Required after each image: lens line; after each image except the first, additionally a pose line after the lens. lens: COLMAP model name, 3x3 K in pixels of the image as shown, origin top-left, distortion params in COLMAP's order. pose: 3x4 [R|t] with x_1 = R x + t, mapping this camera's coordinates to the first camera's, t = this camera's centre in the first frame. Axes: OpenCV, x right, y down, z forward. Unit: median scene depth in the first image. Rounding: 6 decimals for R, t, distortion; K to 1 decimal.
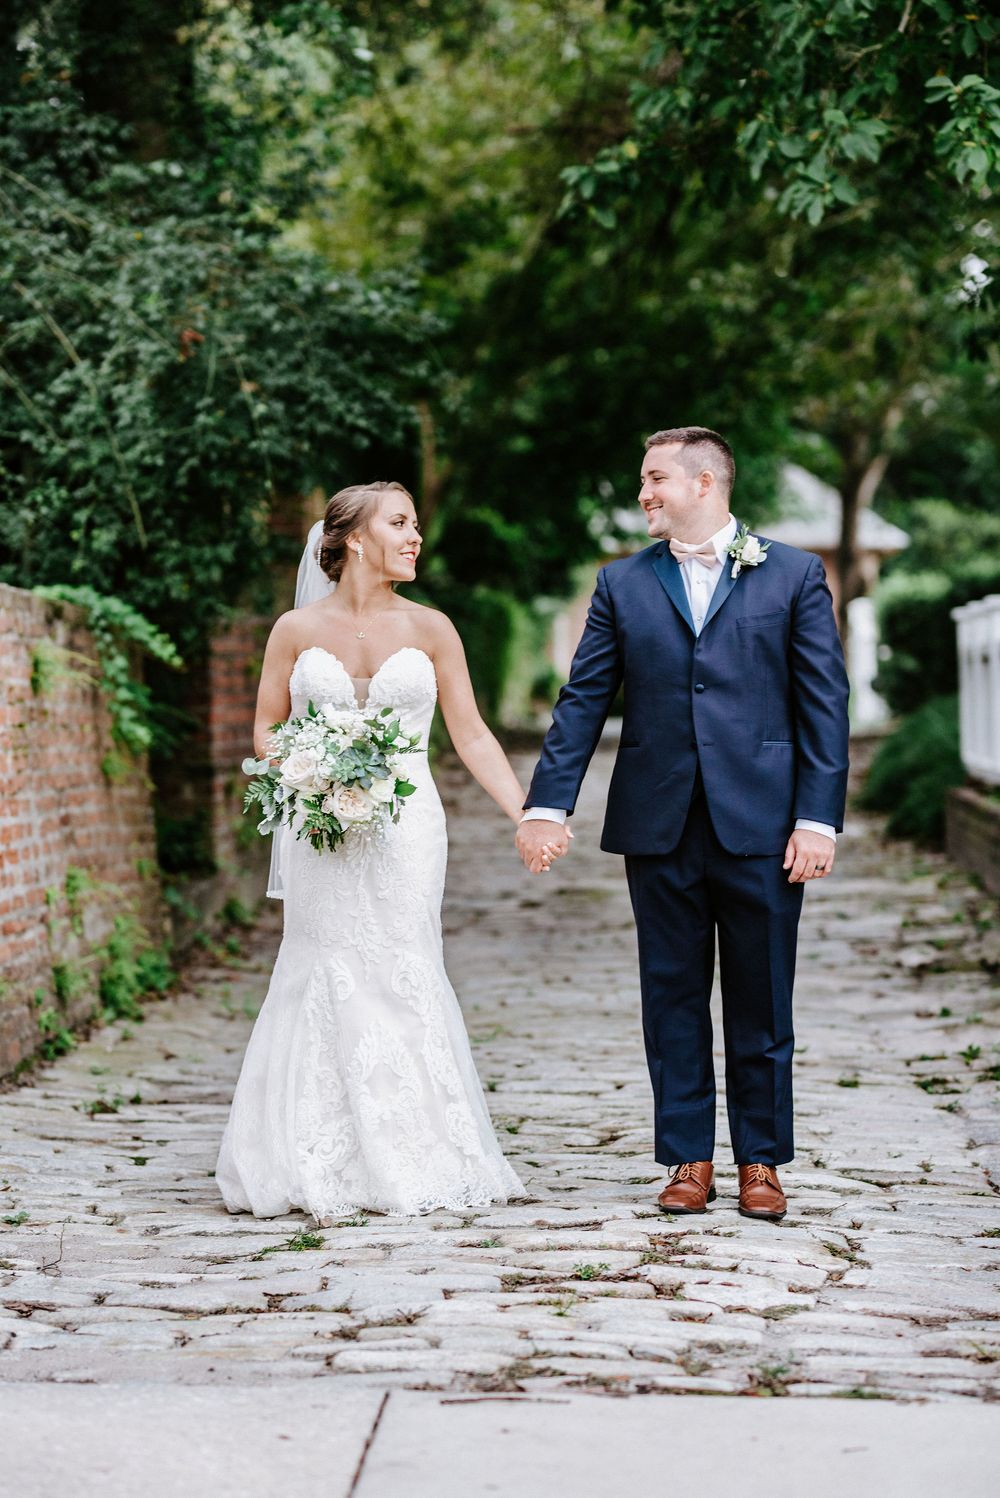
lens RADIAL K [[4235.4, 0, 500.4], [0, 4235.4, 875.3], [0, 0, 1]] dist [0.025218, -1.341740]
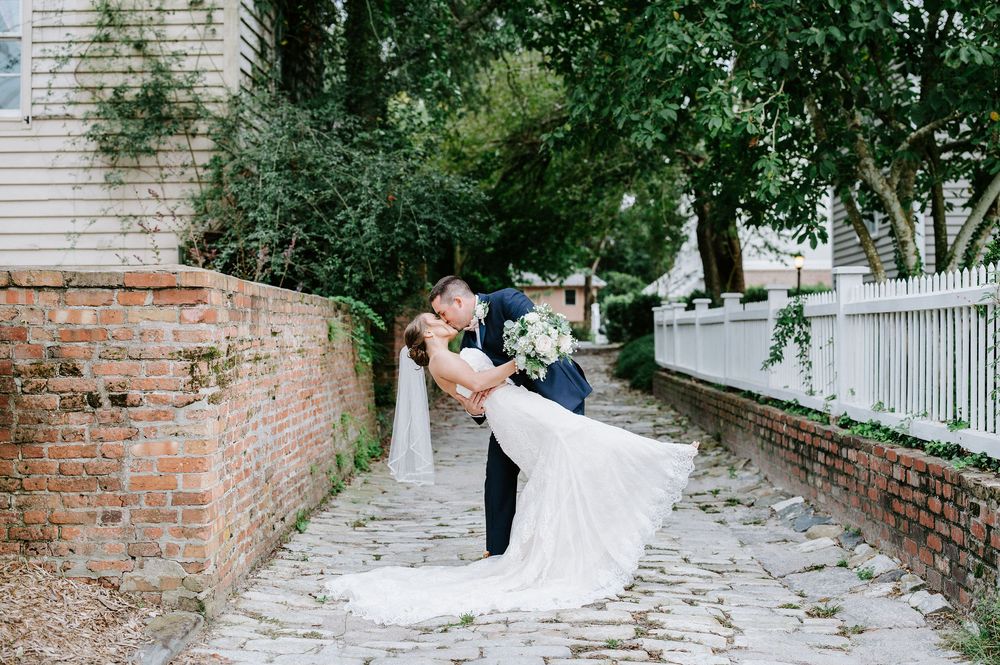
lens RADIAL K [[1237.7, 0, 500.0], [0, 1237.7, 332.5], [0, 0, 1]] dist [-0.015158, -0.029740]
pose [[0.999368, 0.008028, 0.034625, -0.035205], [-0.006634, 0.999170, -0.040179, -0.018710], [-0.034919, 0.039923, 0.998592, 0.275652]]
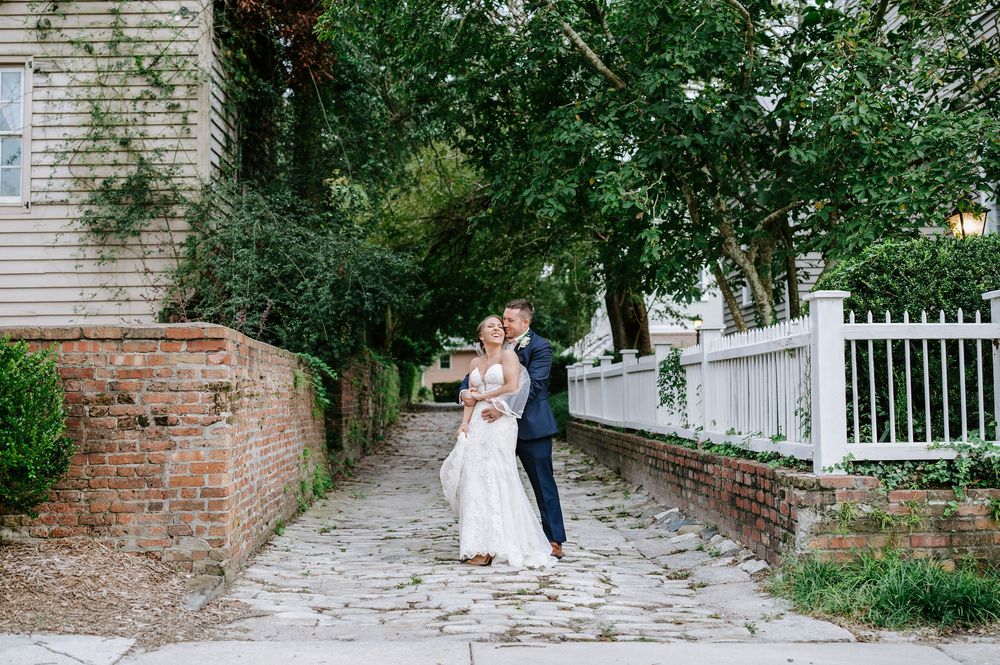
lens RADIAL K [[1237.7, 0, 500.0], [0, 1237.7, 332.5], [0, 0, 1]] dist [-0.015158, -0.029740]
pose [[0.995486, 0.003006, 0.094862, -0.046846], [0.006078, 0.995428, -0.095325, 0.001524], [-0.094715, 0.095472, 0.990916, 0.122914]]
